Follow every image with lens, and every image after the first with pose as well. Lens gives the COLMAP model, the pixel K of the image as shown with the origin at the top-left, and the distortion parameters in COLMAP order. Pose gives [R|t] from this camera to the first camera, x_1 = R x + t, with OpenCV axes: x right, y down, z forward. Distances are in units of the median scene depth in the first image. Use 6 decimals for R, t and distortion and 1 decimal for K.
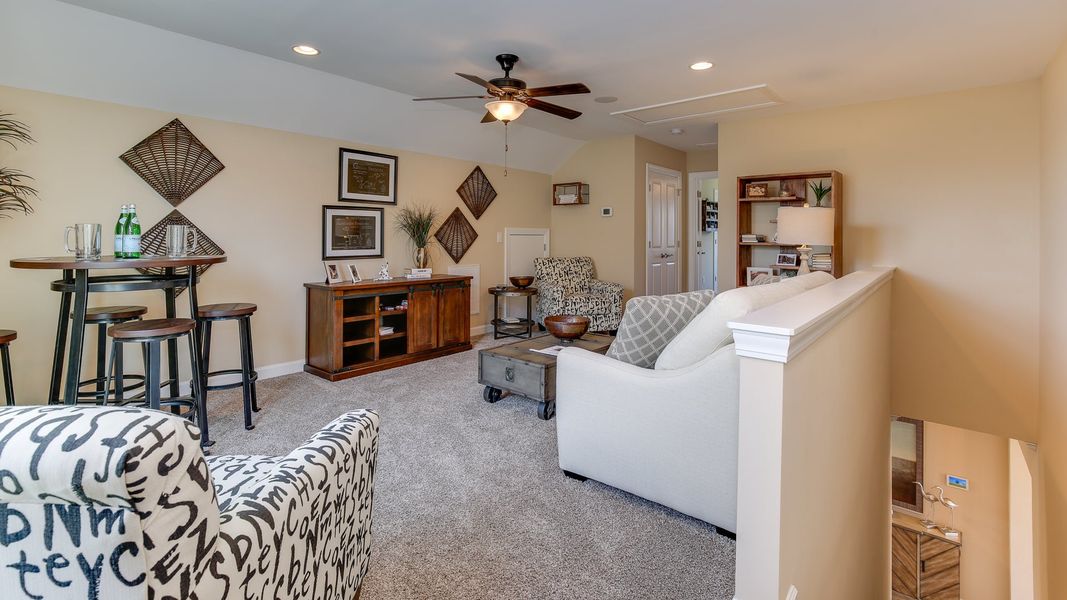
lens RADIAL K [[520.6, 0, 522.4], [0, 520.6, 265.0], [0, 0, 1]] dist [0.000011, 0.000899]
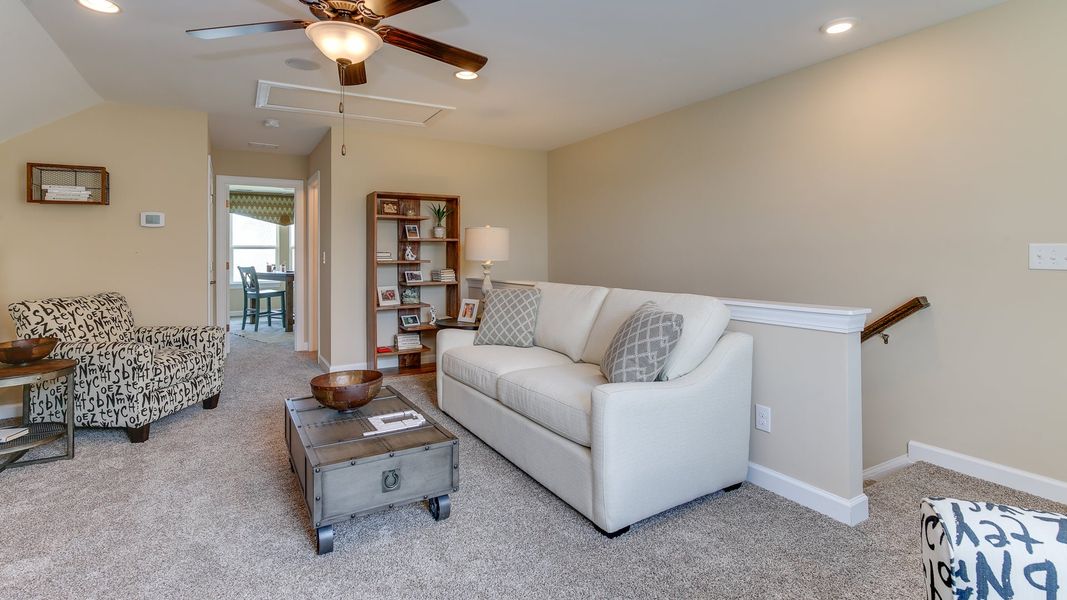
lens RADIAL K [[520.6, 0, 522.4], [0, 520.6, 265.0], [0, 0, 1]] dist [0.000011, 0.000899]
pose [[0.288425, -0.026326, 0.957141, -0.355497], [0.068432, 0.997632, 0.006818, -0.021510], [-0.955054, 0.063533, 0.289543, 0.415053]]
